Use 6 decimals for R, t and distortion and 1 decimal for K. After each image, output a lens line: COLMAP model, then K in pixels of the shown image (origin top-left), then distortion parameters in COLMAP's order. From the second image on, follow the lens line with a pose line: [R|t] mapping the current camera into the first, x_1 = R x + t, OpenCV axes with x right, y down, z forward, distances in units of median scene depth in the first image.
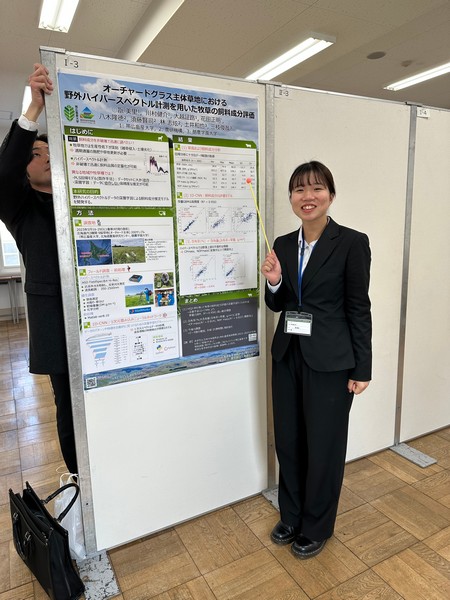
lens RADIAL K [[423.2, 0, 225.0], [0, 423.2, 300.0], [0, 0, 1]] dist [0.084767, -0.191636]
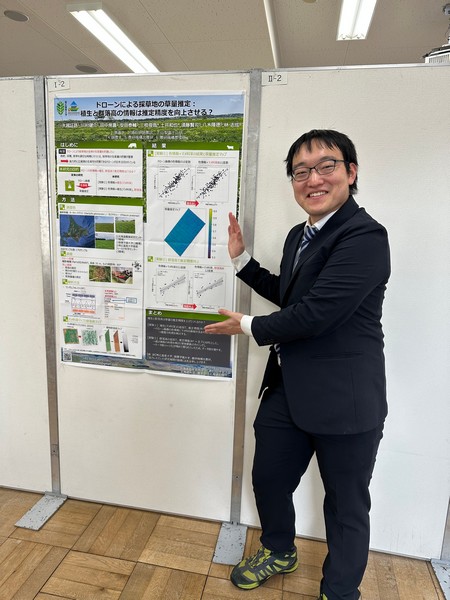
lens RADIAL K [[421.3, 0, 225.5], [0, 421.3, 317.0], [0, 0, 1]] dist [0.089009, -0.140076]
pose [[0.778158, 0.172800, -0.603830, 0.704930], [-0.168179, 0.983627, 0.064754, -0.065158], [0.605133, 0.051163, 0.794479, 0.306038]]
